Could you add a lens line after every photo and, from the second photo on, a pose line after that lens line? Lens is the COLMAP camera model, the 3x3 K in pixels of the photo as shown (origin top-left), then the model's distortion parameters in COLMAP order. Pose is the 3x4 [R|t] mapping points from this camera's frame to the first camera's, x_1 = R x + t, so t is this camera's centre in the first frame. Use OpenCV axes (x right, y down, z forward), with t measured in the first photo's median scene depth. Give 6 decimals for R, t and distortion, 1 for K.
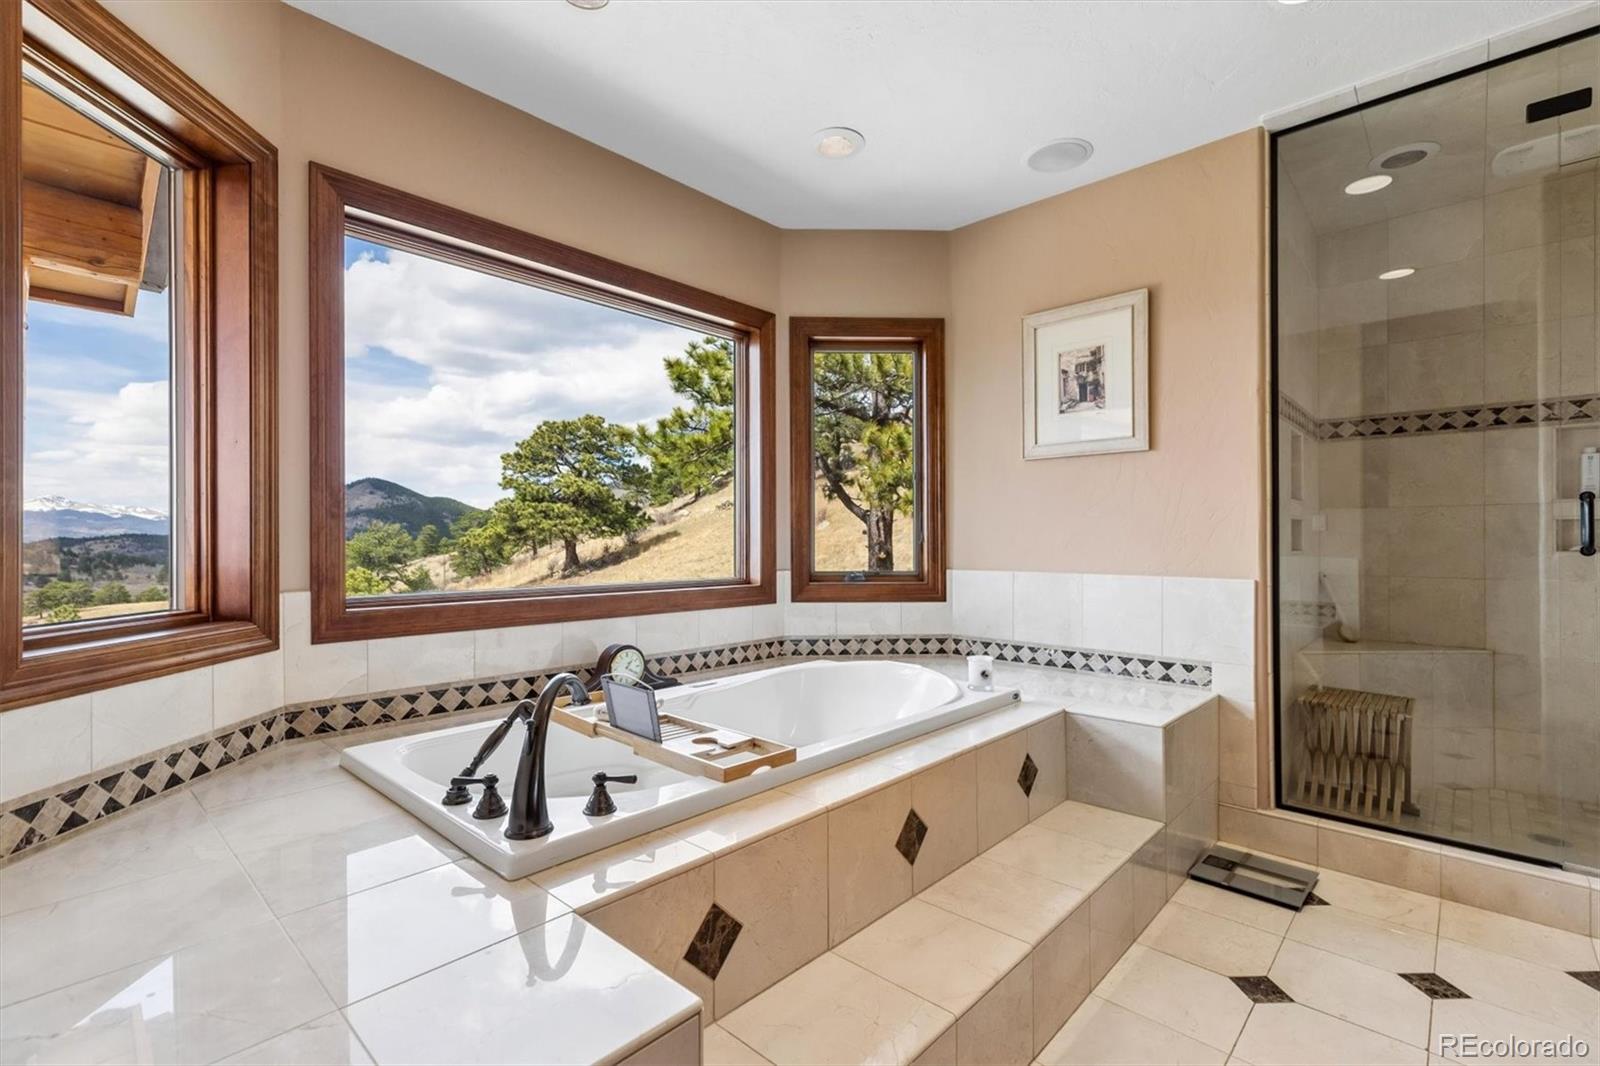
lens RADIAL K [[725.7, 0, 797.8], [0, 725.7, 540.6], [0, 0, 1]] dist [0.000165, 0.000366]
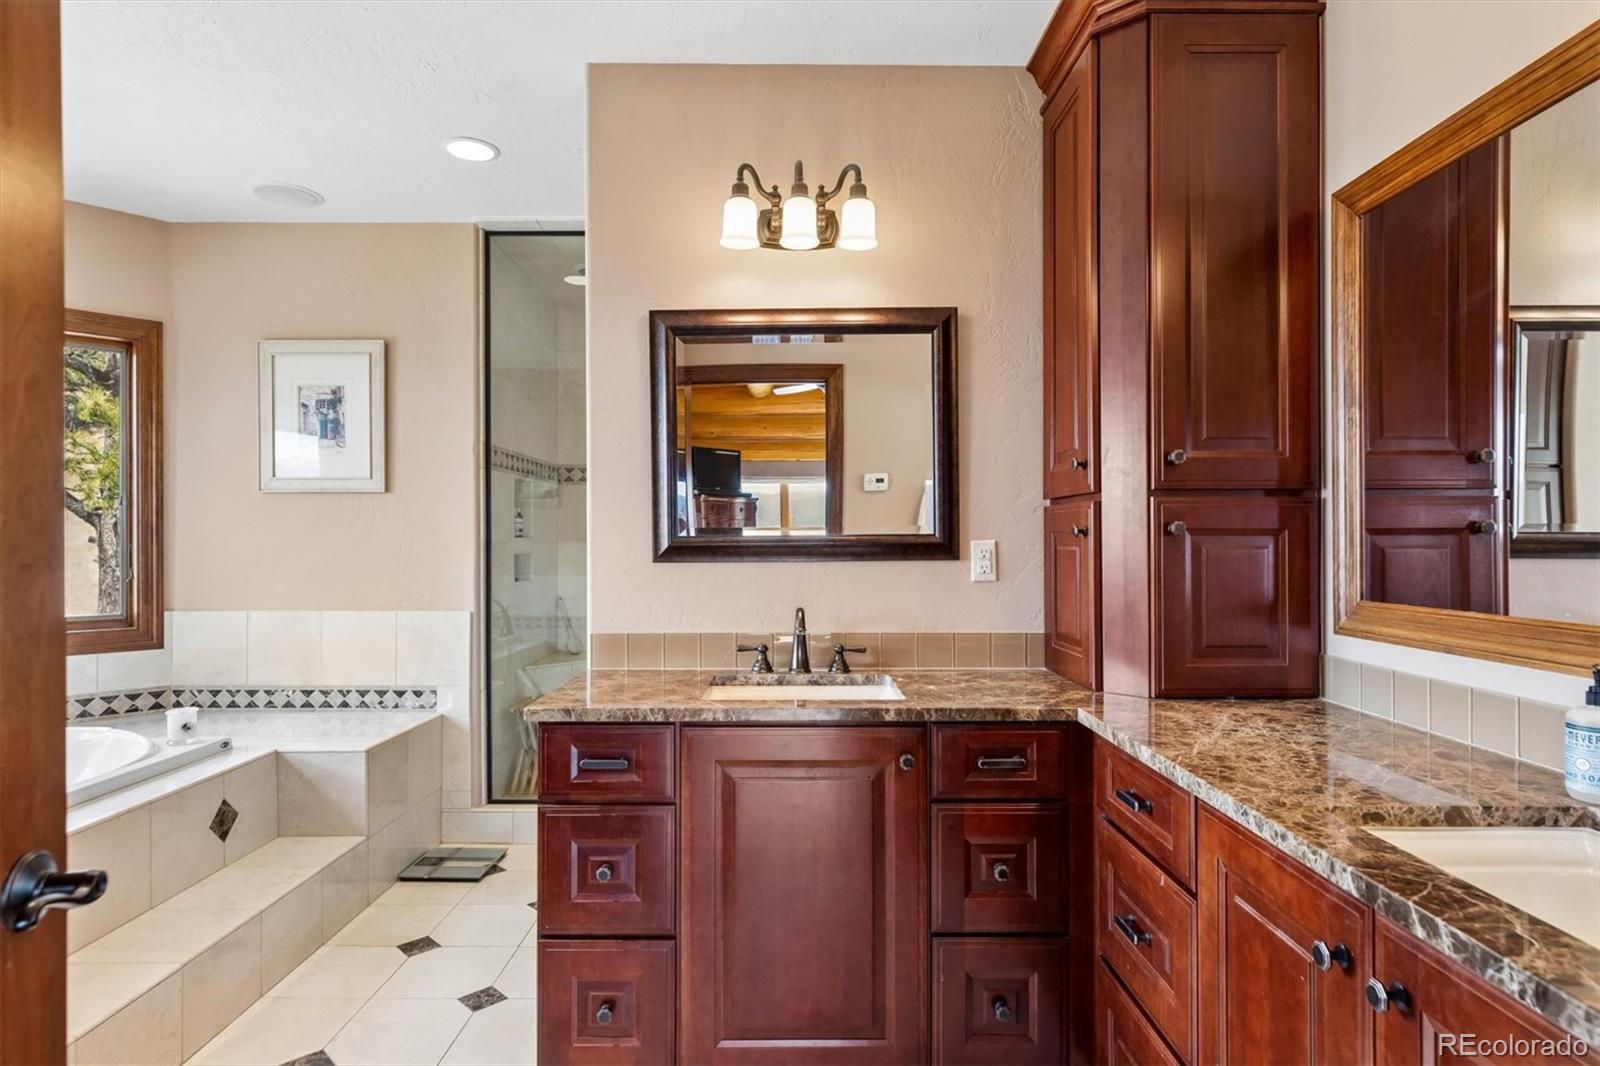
lens RADIAL K [[880.1, 0, 800.9], [0, 880.1, 534.7], [0, 0, 1]] dist [0.001699, 0.001126]
pose [[0.727326, 0.003286, 0.686284, 0.042028], [0.001935, 0.999975, -0.006839, -0.052957], [-0.686289, 0.006303, 0.727301, -0.356551]]
